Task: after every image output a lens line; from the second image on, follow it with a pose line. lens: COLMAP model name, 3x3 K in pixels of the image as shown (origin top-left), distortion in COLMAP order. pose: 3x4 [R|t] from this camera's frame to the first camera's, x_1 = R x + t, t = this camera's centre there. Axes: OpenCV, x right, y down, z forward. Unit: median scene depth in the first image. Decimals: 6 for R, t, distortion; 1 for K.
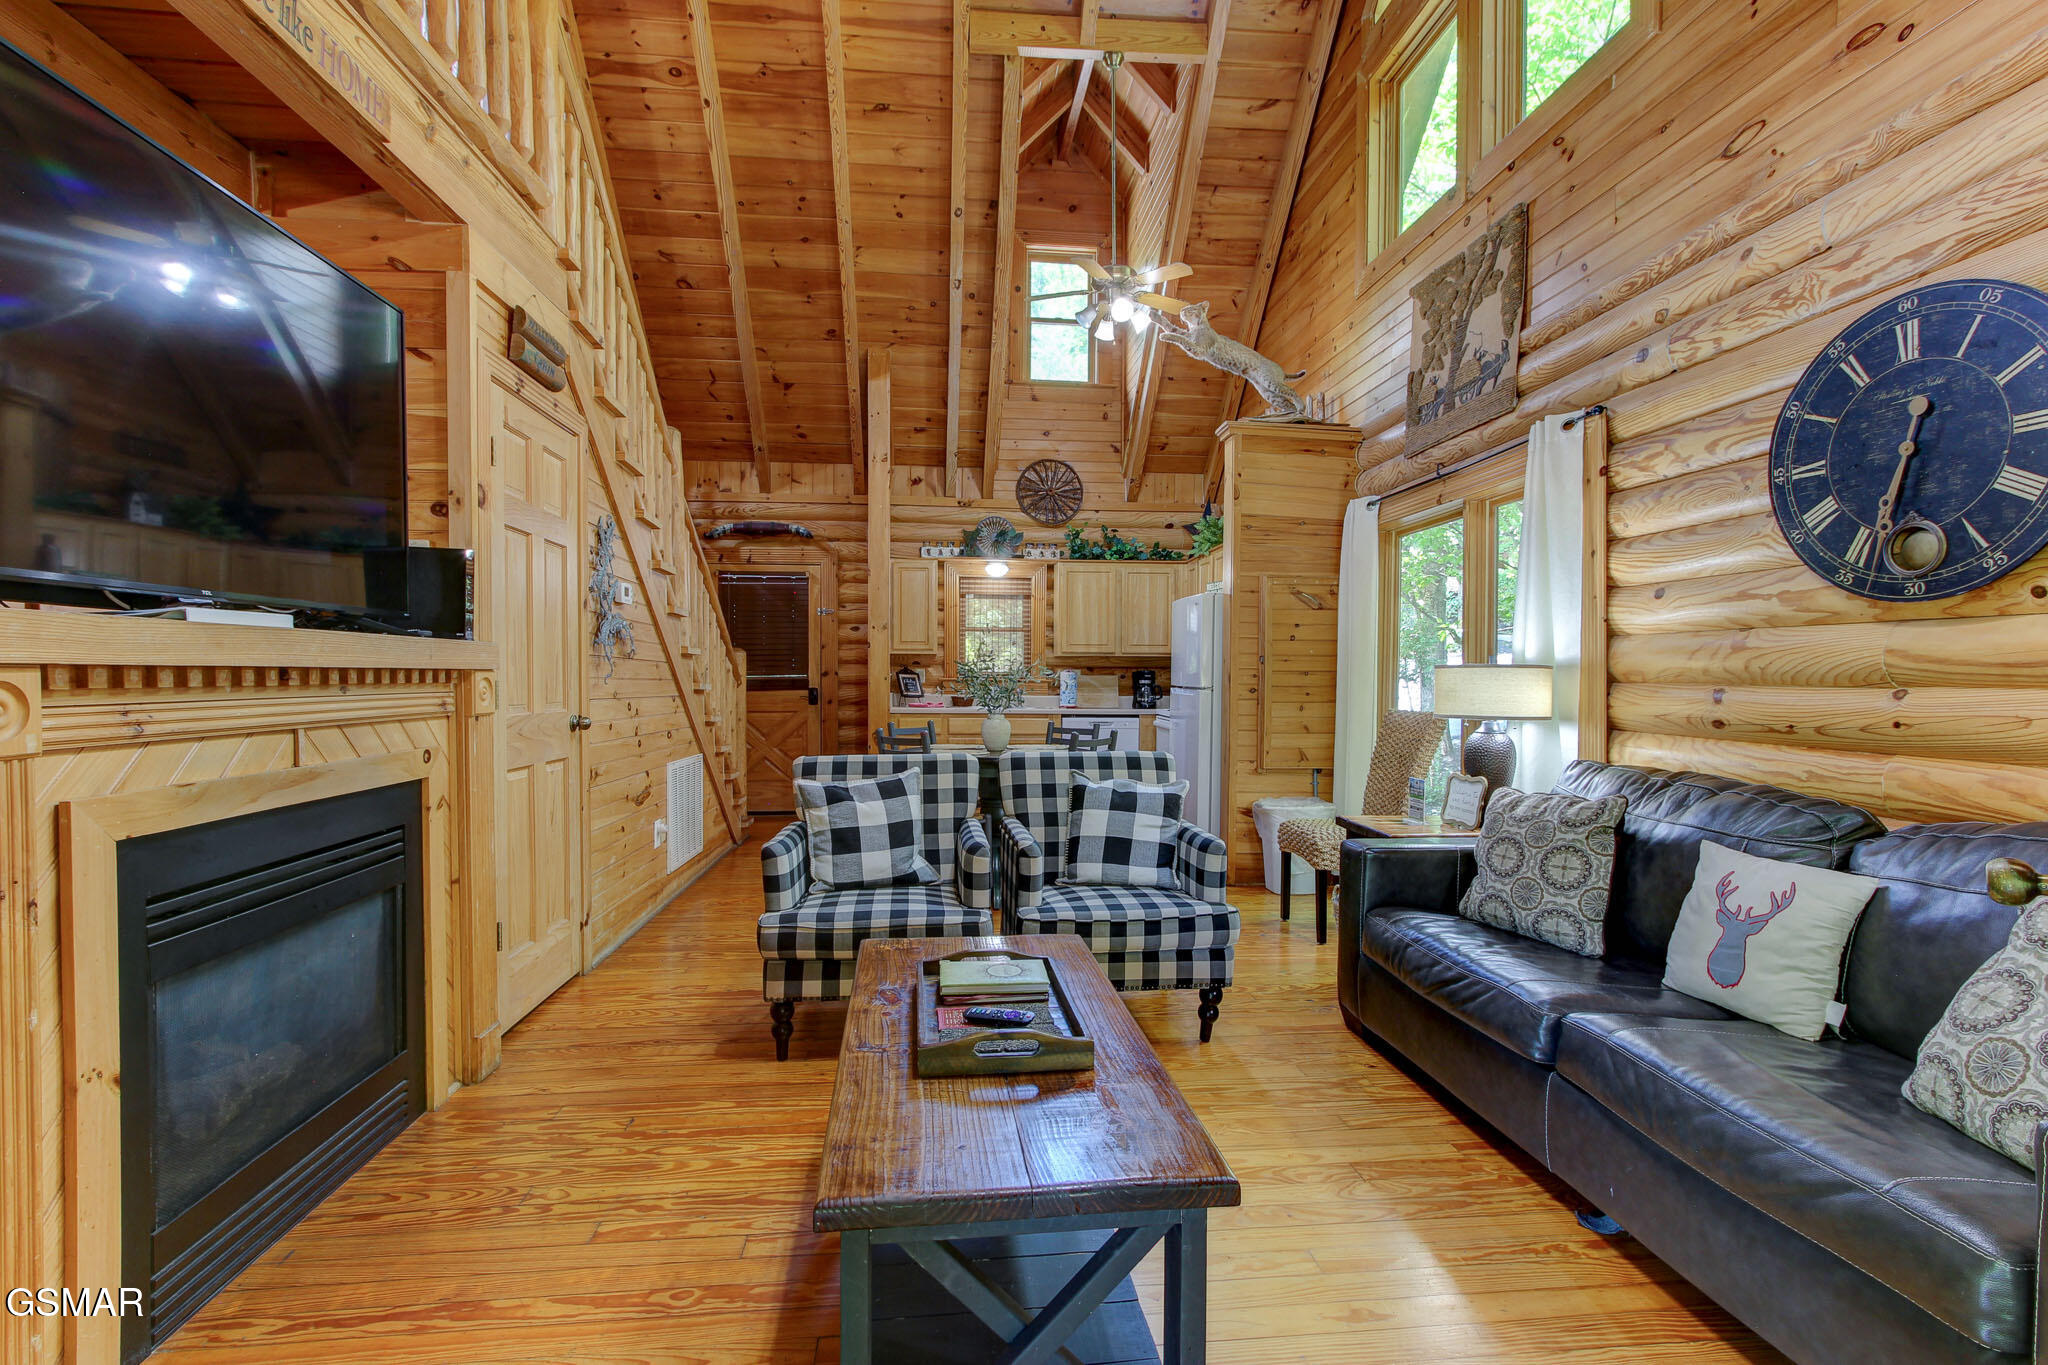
lens RADIAL K [[942.3, 0, 1026.1], [0, 942.3, 693.8], [0, 0, 1]] dist [-0.000557, 0.004023]
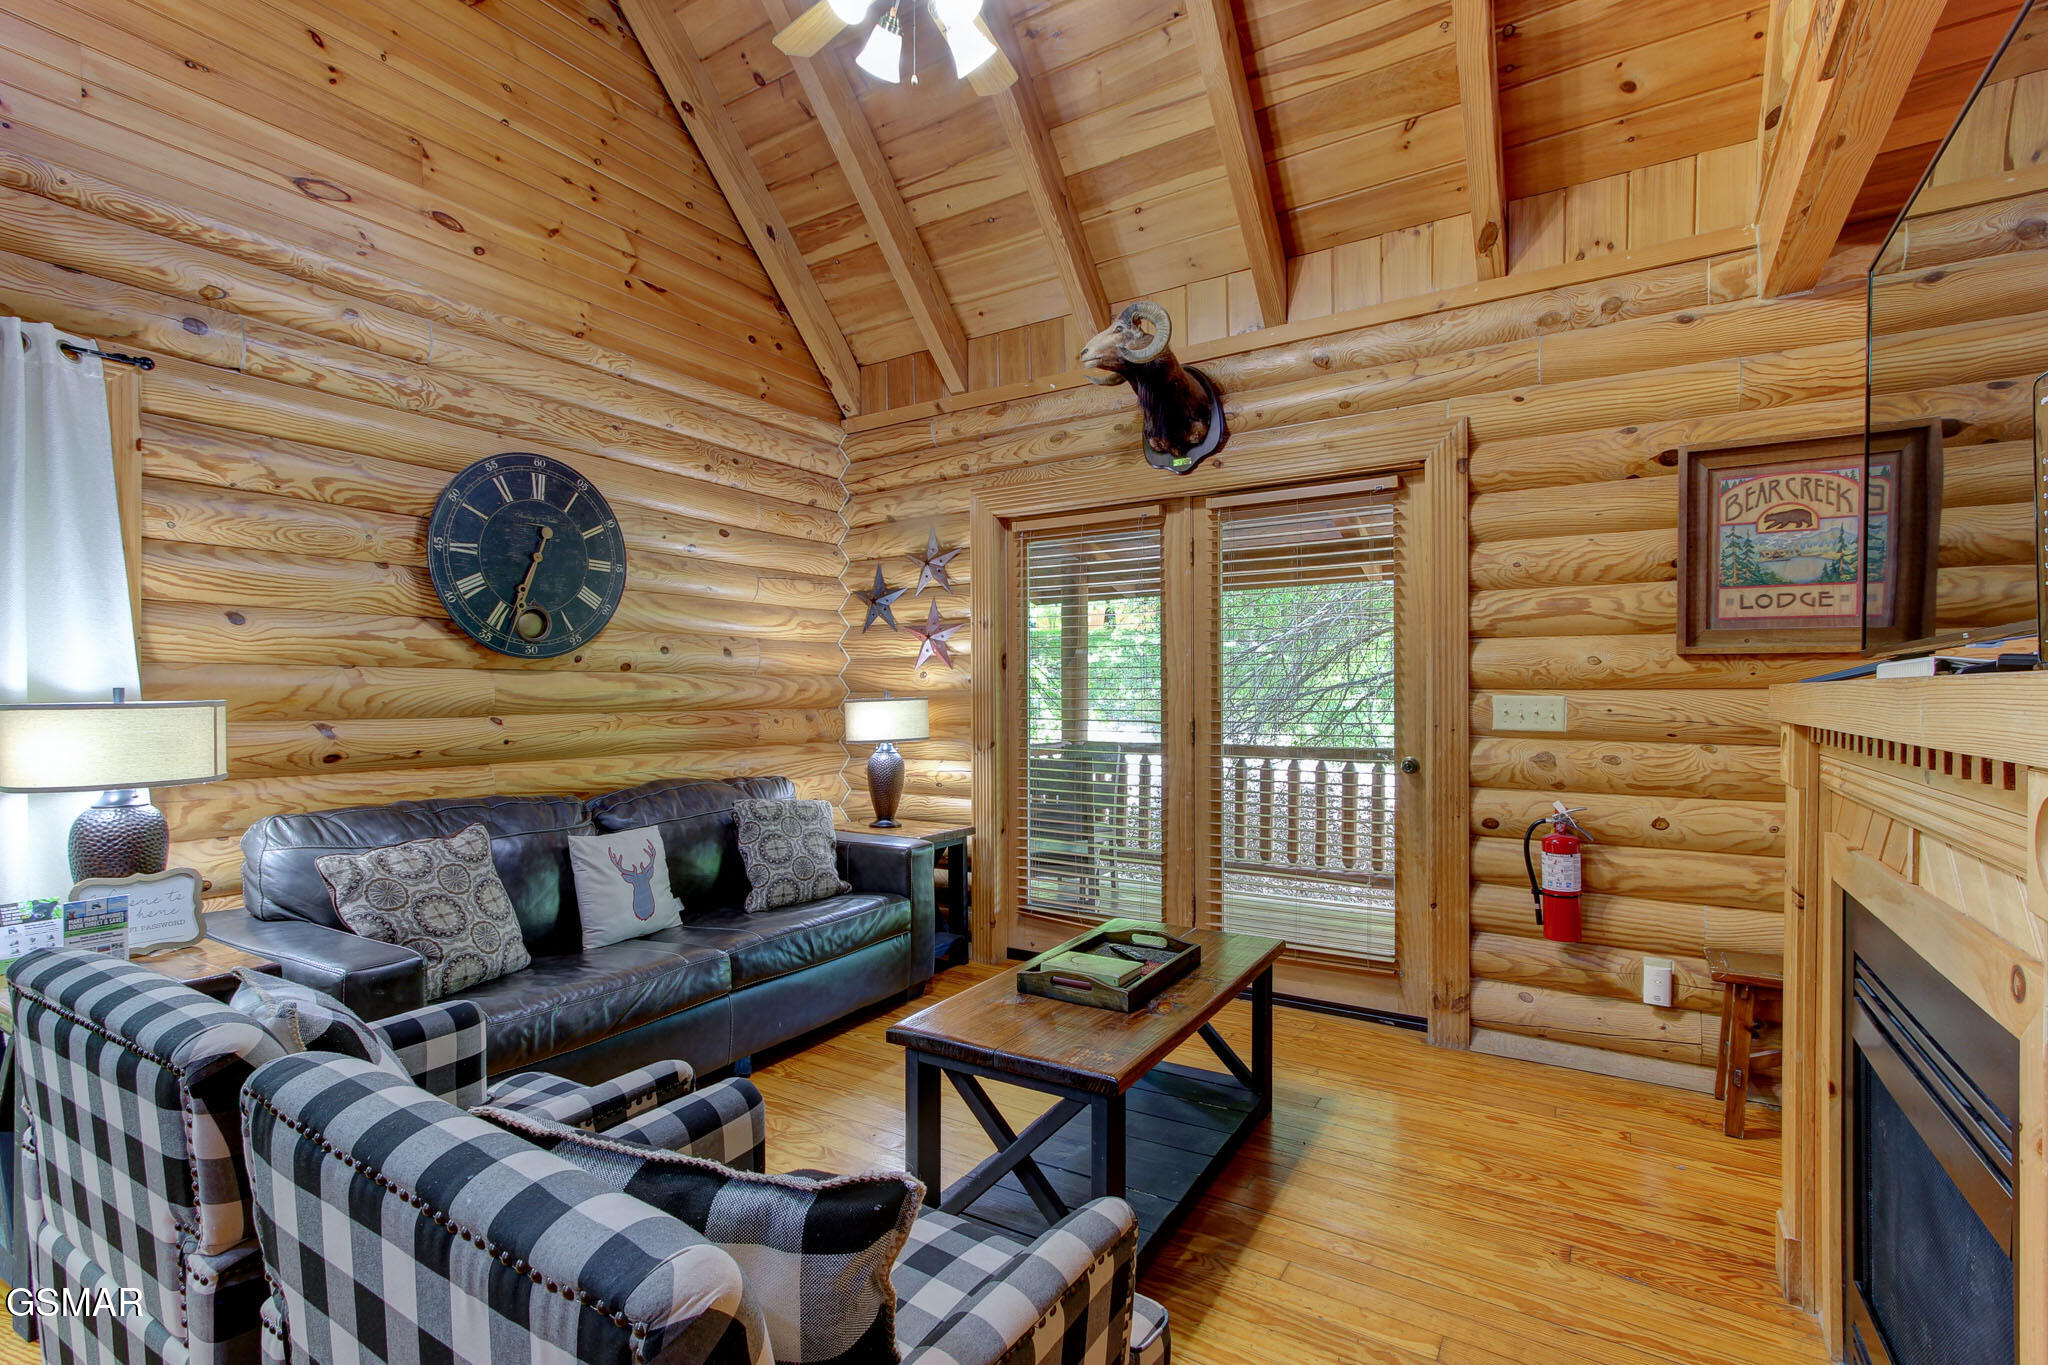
lens RADIAL K [[942.3, 0, 1026.1], [0, 942.3, 693.8], [0, 0, 1]] dist [-0.000557, 0.004023]
pose [[-0.784954, -0.008545, 0.619495, -0.481437], [0.007075, 0.999716, 0.022754, -0.055482], [-0.619514, 0.022243, -0.784671, 1.336959]]
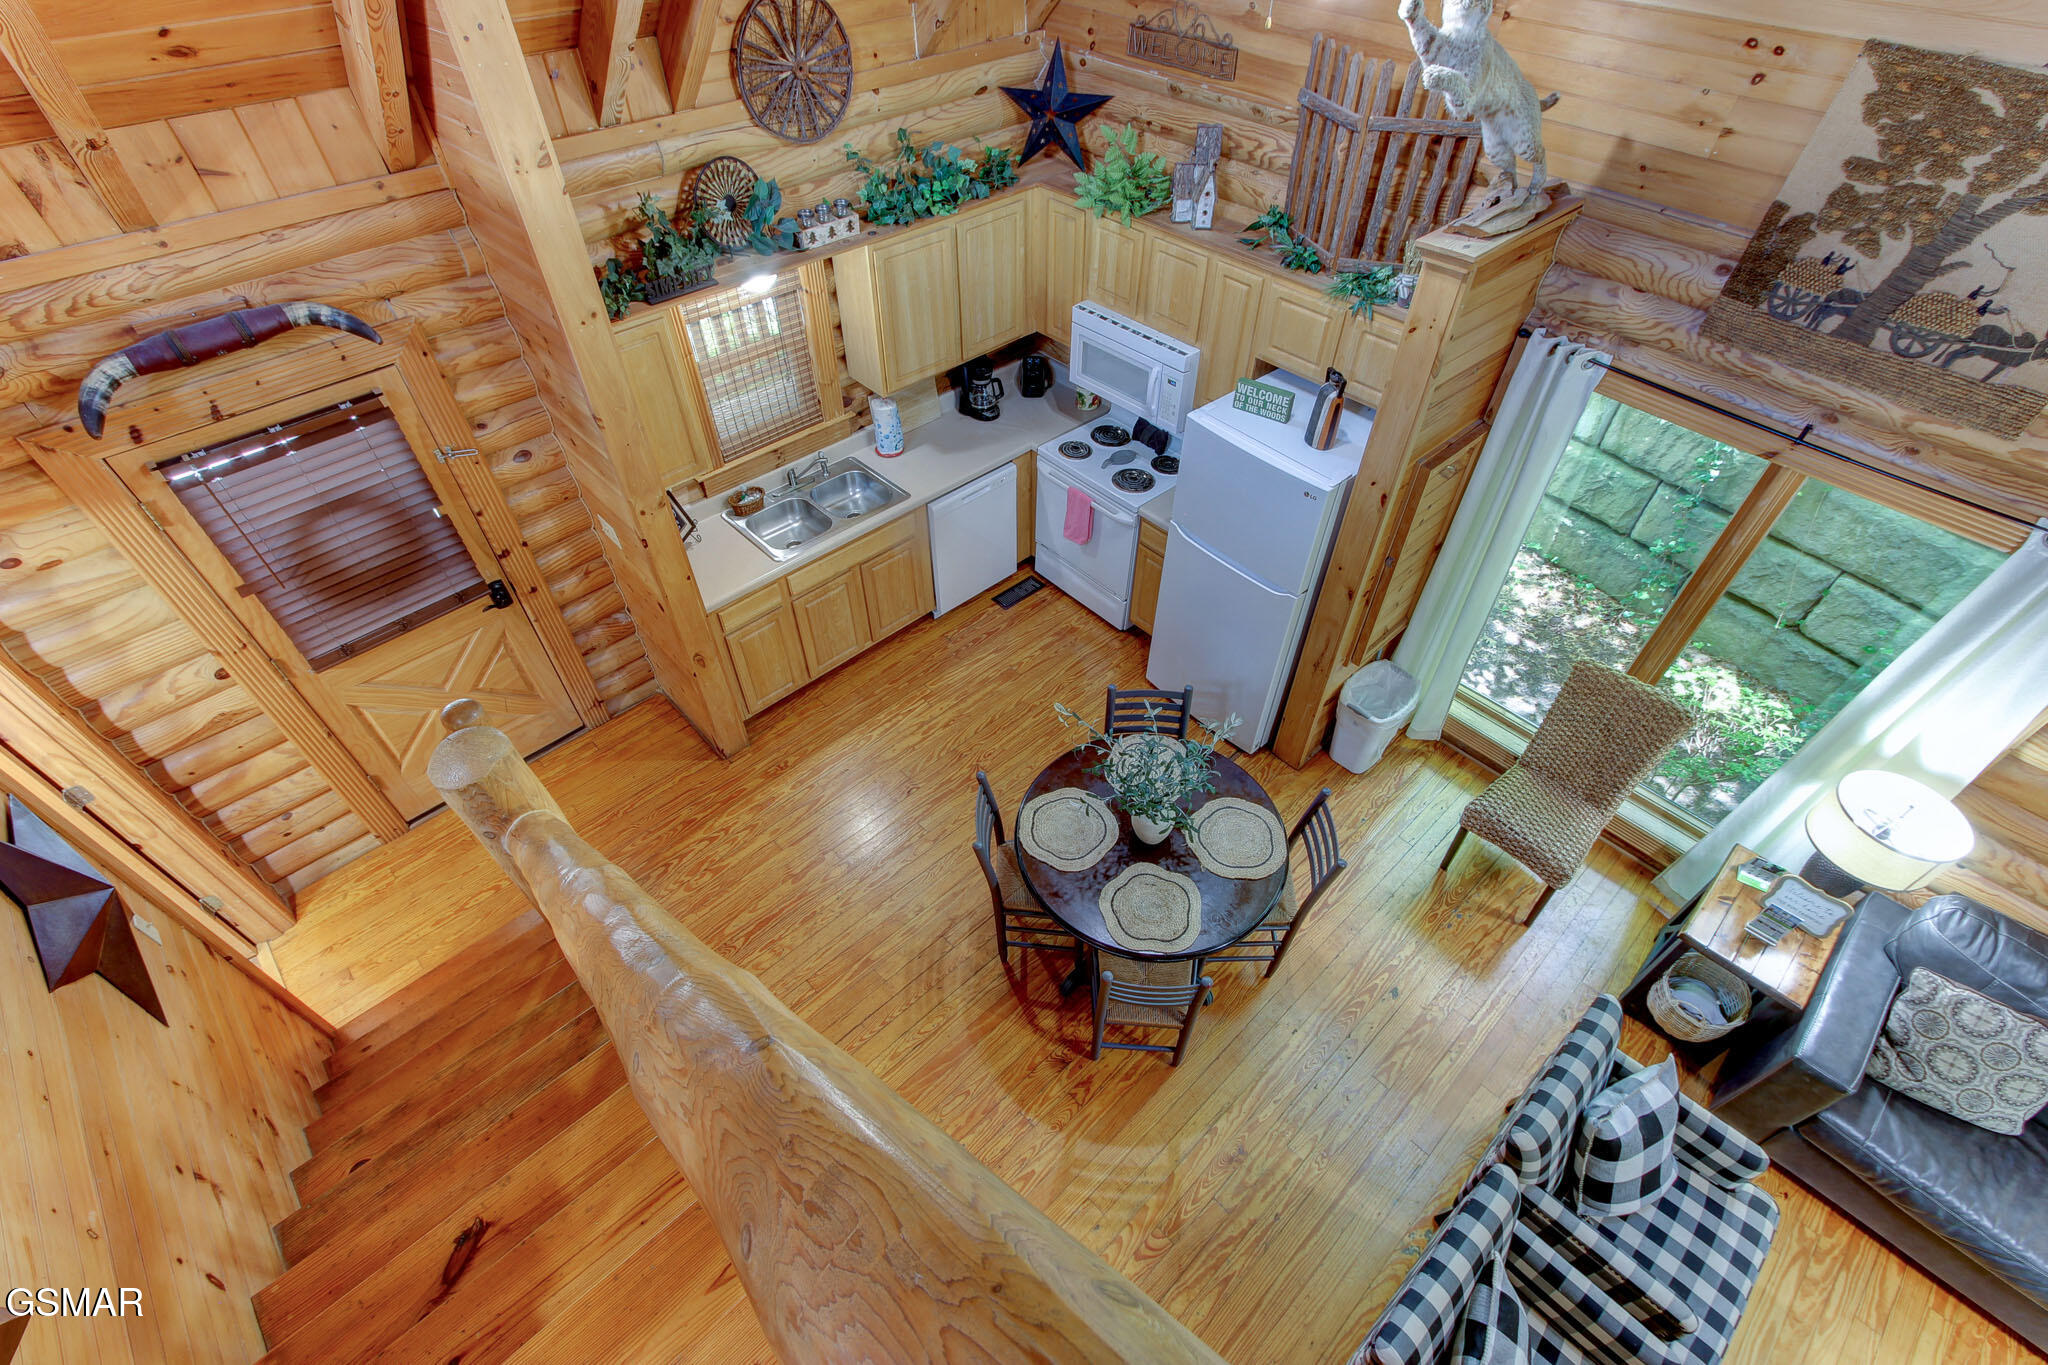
lens RADIAL K [[942.3, 0, 1026.1], [0, 942.3, 693.8], [0, 0, 1]] dist [-0.000557, 0.004023]
pose [[0.794396, -0.445167, 0.413231, -0.634342], [0.011636, 0.691357, 0.722420, -0.946430], [-0.607288, -0.569079, 0.554391, 1.279973]]
